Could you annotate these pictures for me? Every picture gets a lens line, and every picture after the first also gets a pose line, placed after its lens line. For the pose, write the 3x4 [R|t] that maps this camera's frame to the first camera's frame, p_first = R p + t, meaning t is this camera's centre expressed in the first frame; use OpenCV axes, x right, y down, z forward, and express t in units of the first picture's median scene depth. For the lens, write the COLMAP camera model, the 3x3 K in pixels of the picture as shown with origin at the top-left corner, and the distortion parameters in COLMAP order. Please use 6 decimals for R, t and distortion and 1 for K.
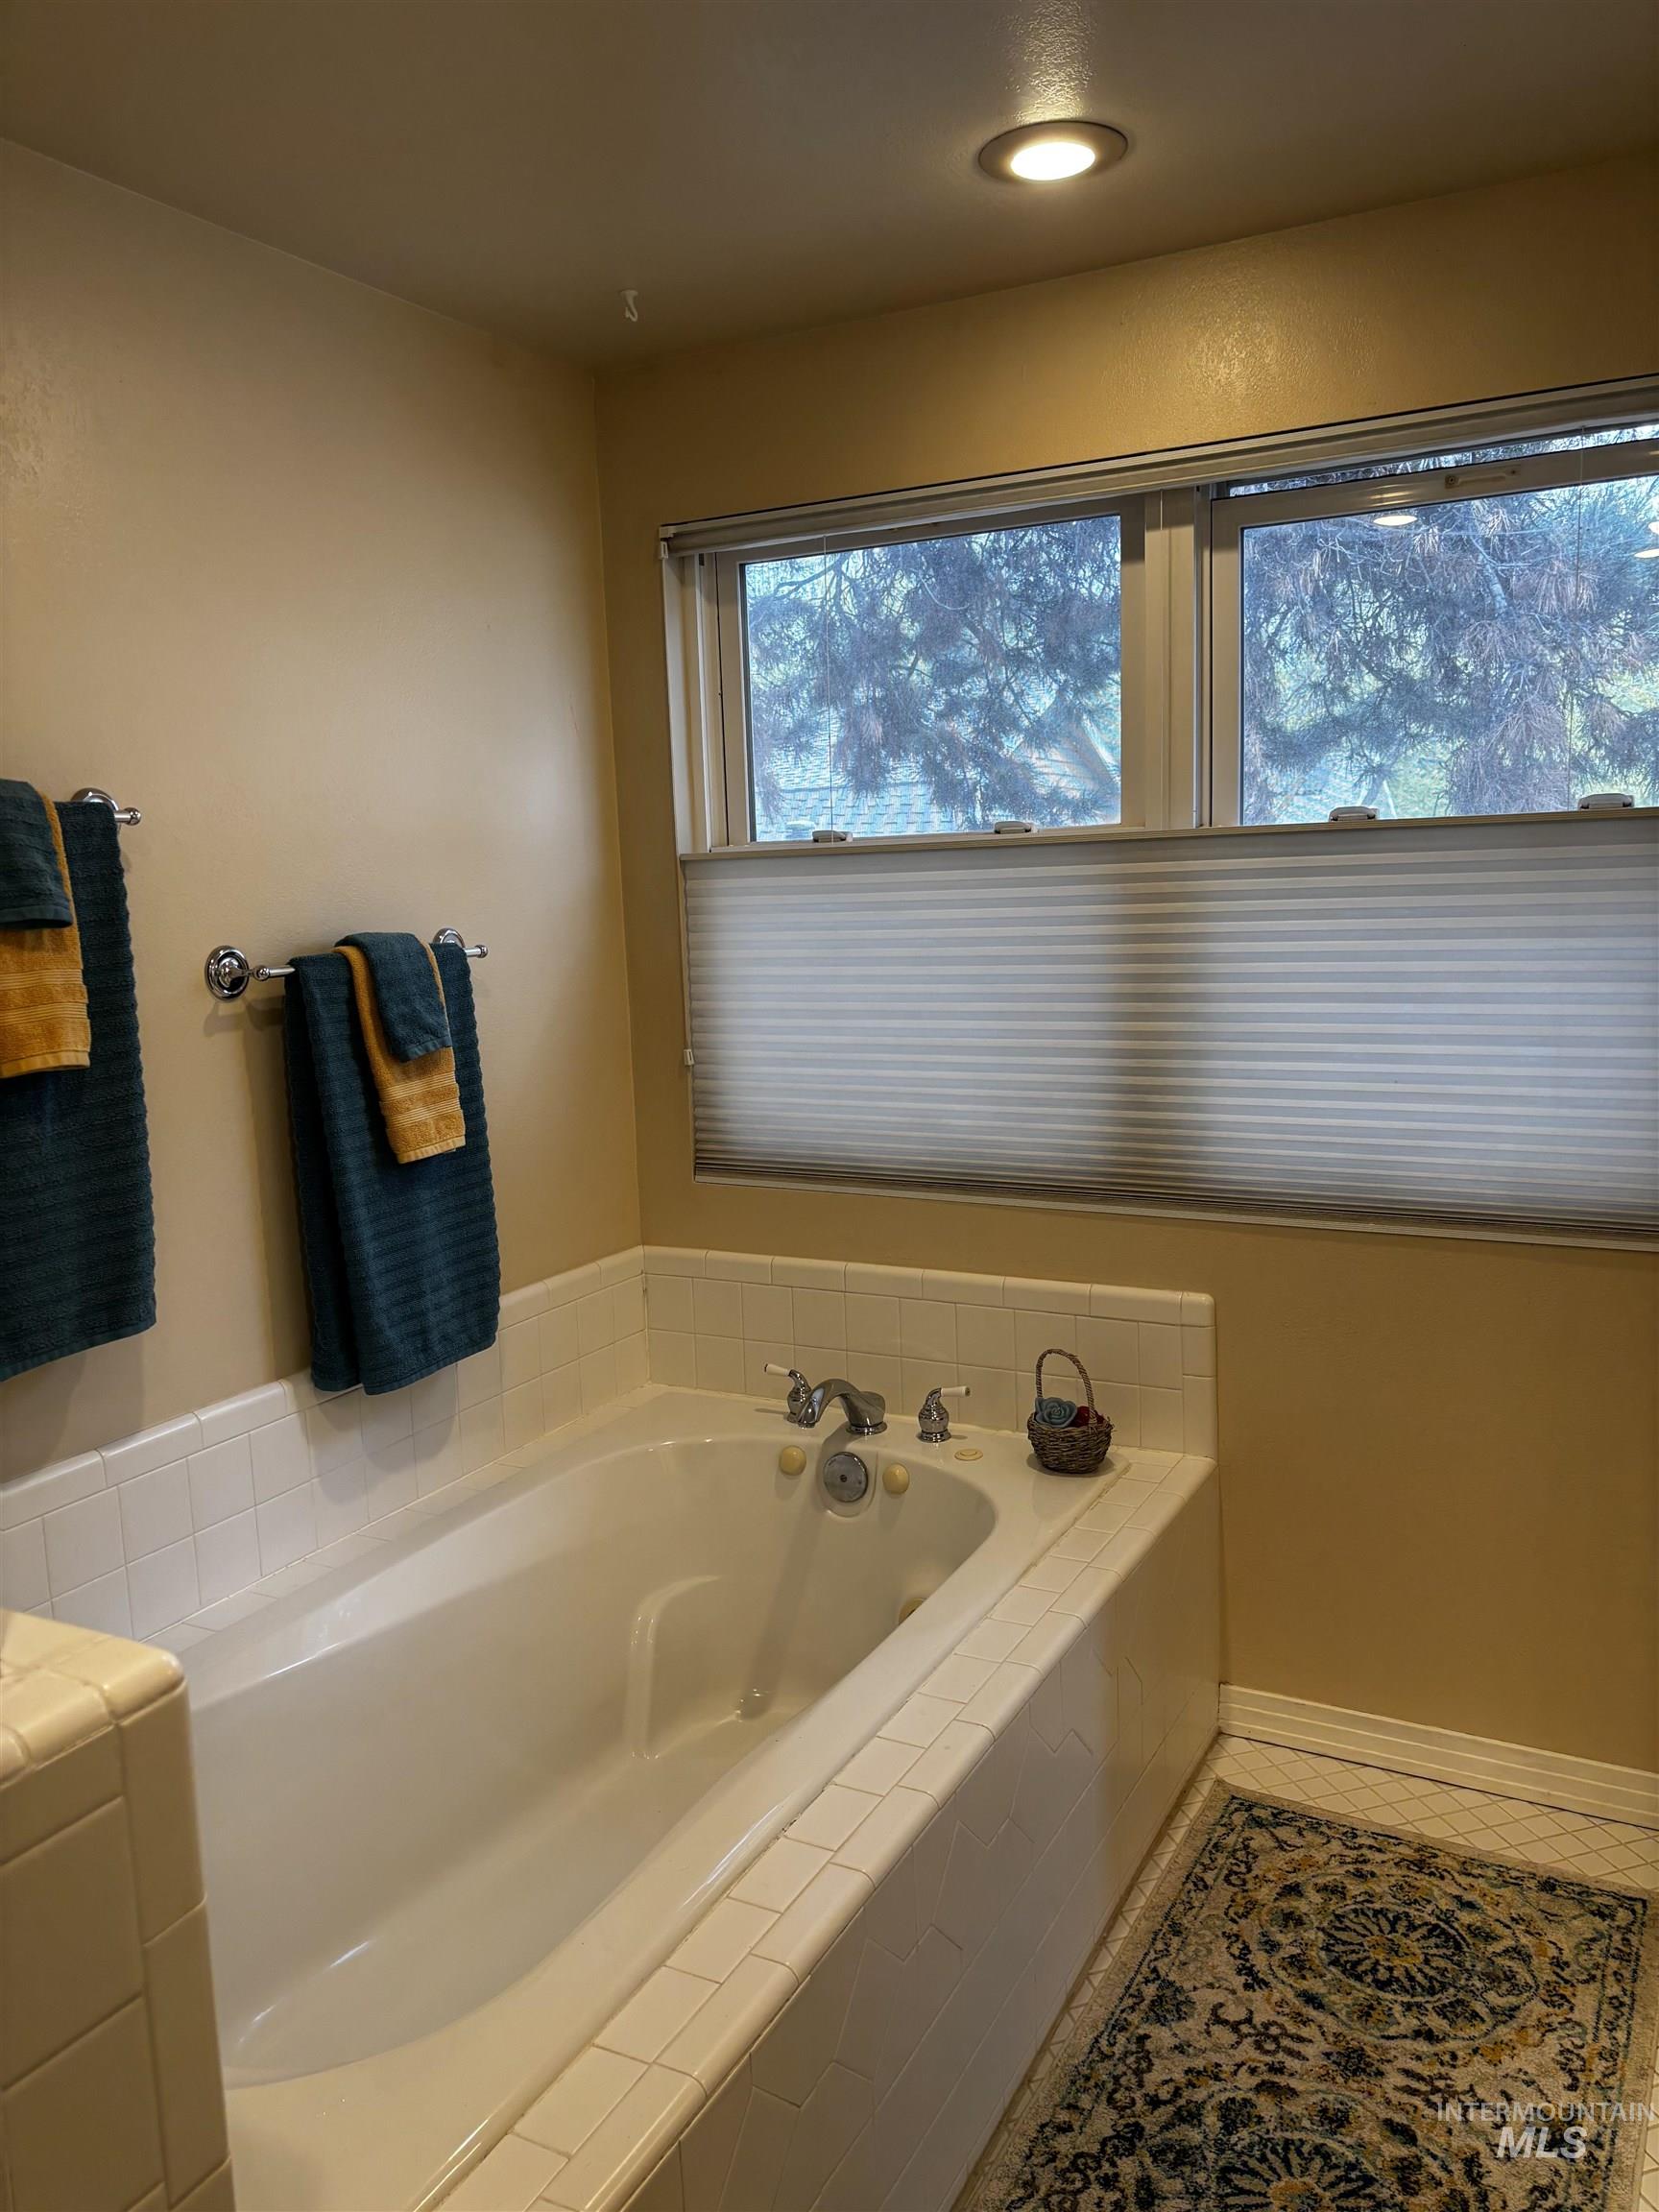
lens RADIAL K [[1628.9, 0, 829.5], [0, 1628.9, 1106.0], [0, 0, 1]] dist [0.009437, -0.030906]
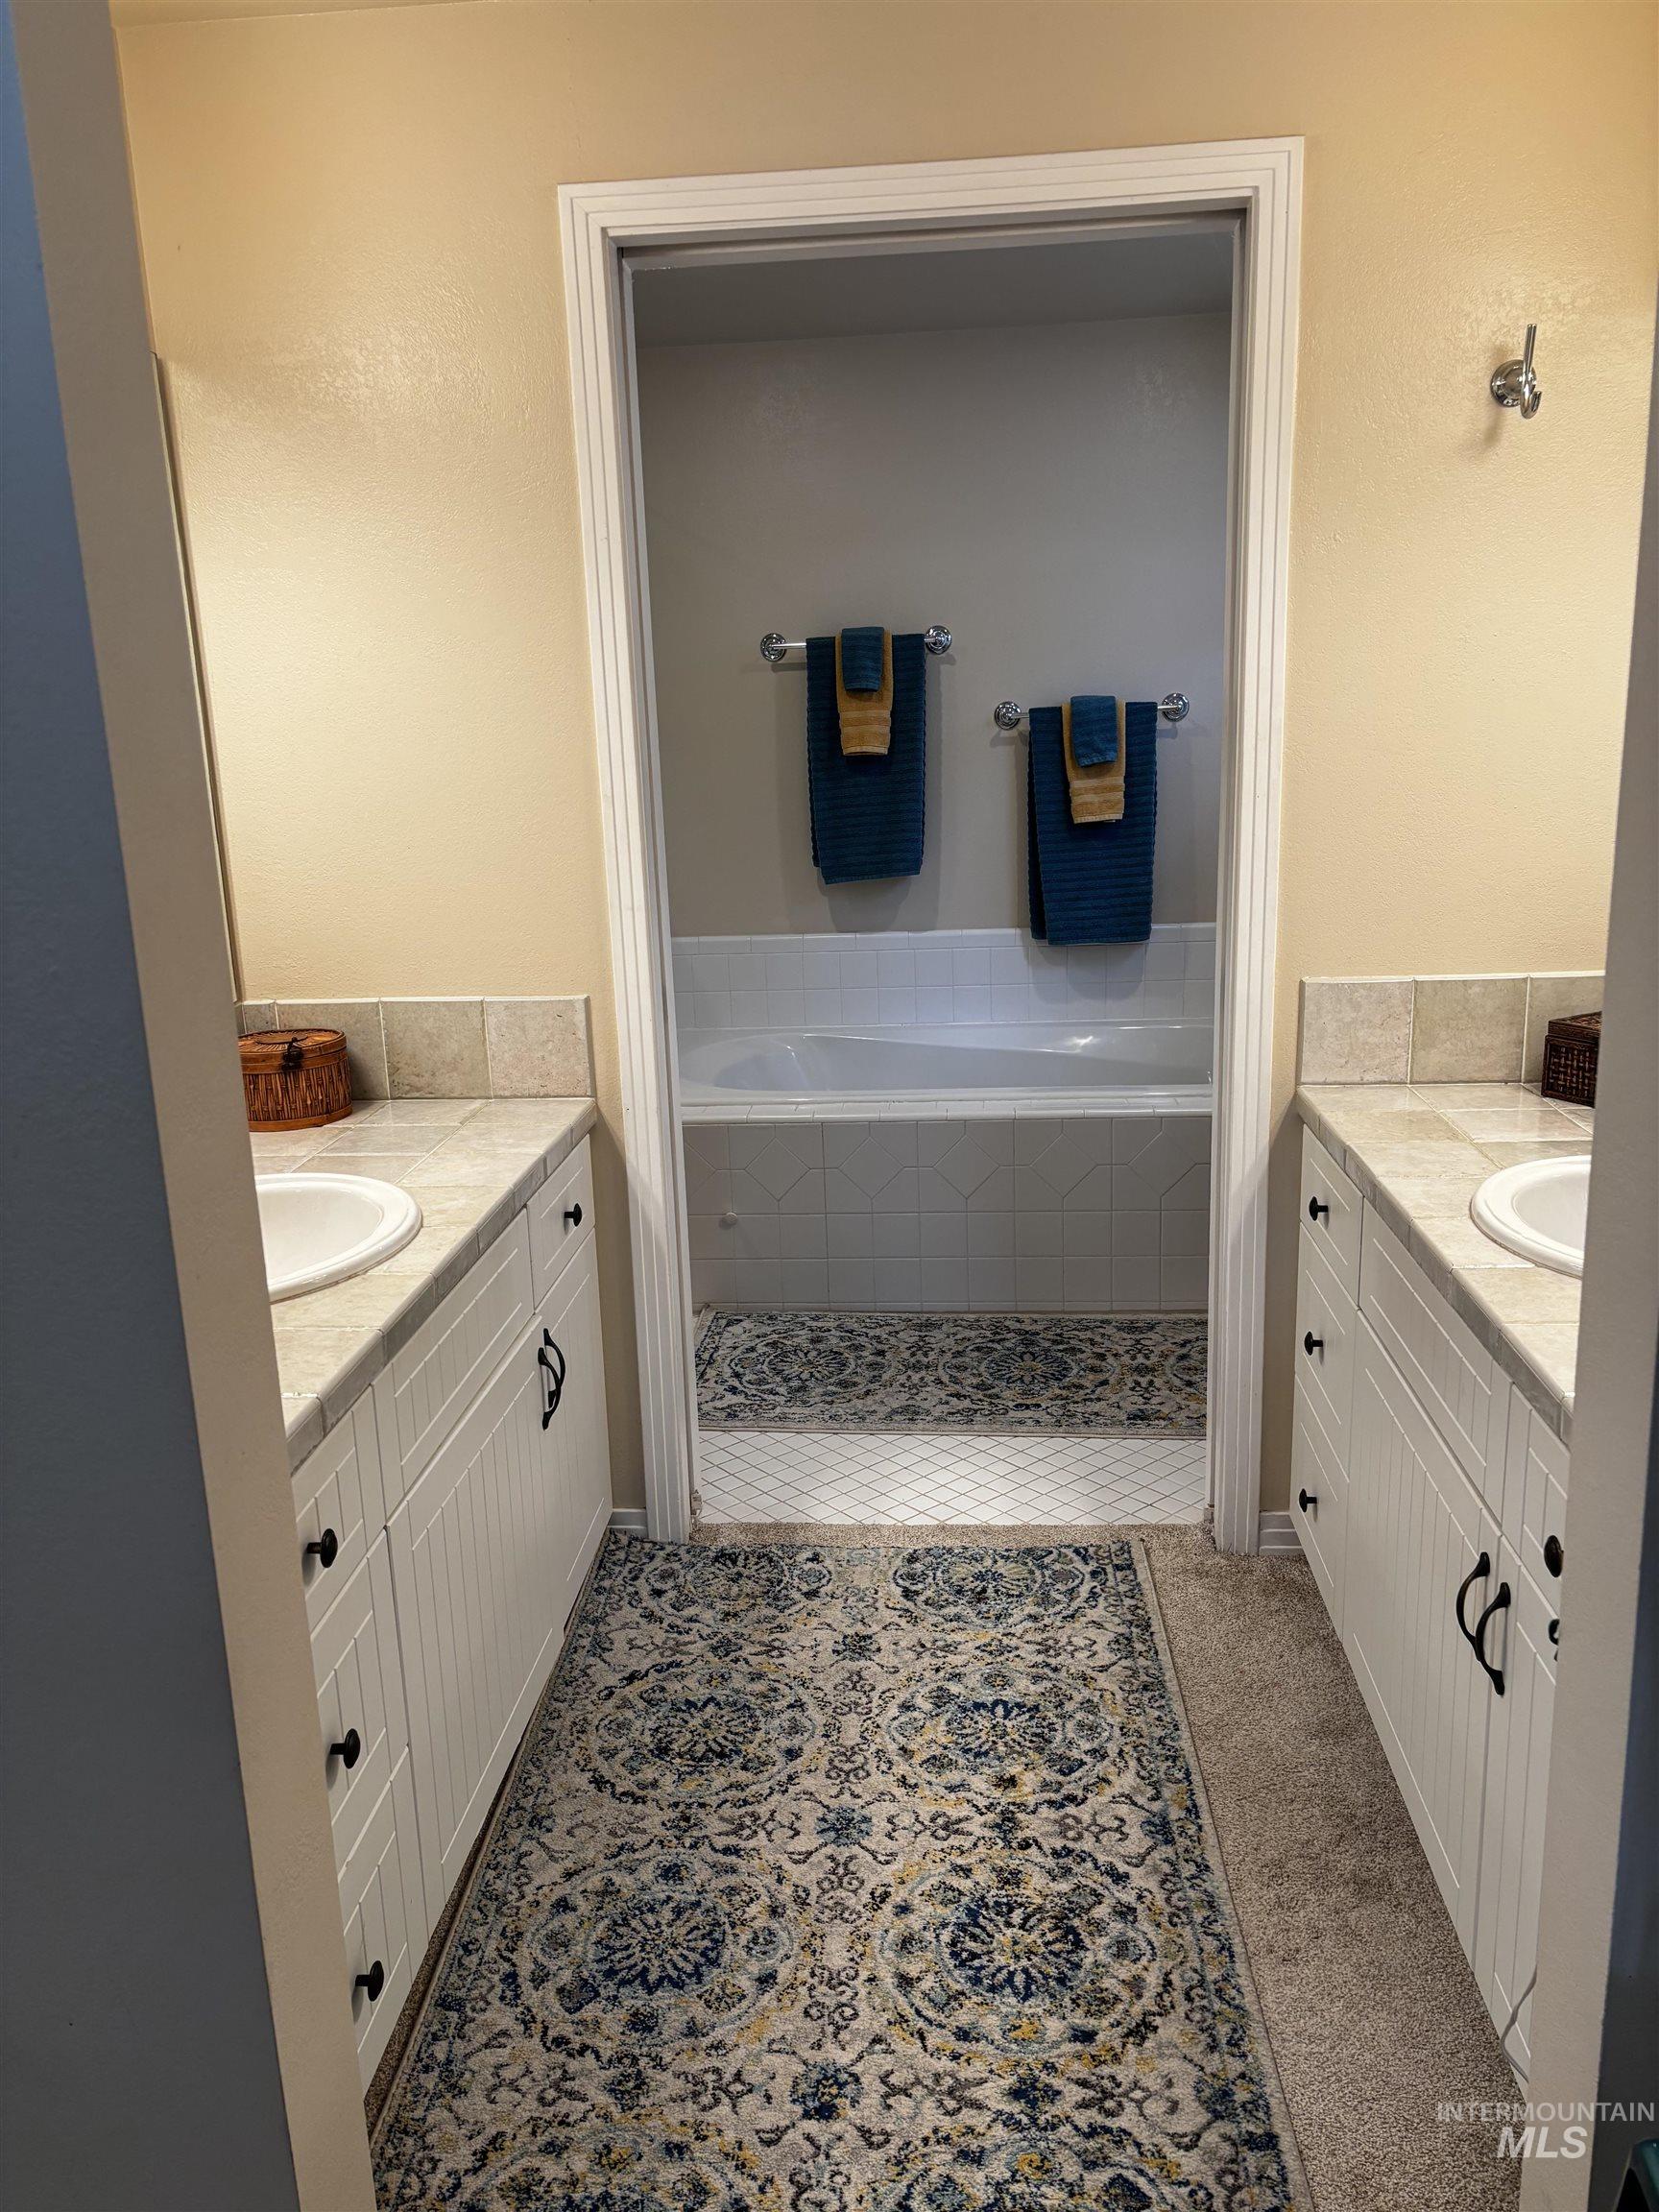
lens RADIAL K [[1628.9, 0, 829.5], [0, 1628.9, 1106.0], [0, 0, 1]] dist [0.009437, -0.030906]
pose [[0.408072, 0.238600, -0.881219, 1.452591], [-0.104395, 0.971108, 0.214595, -0.023397], [0.906962, 0.004425, 0.421190, -0.038544]]
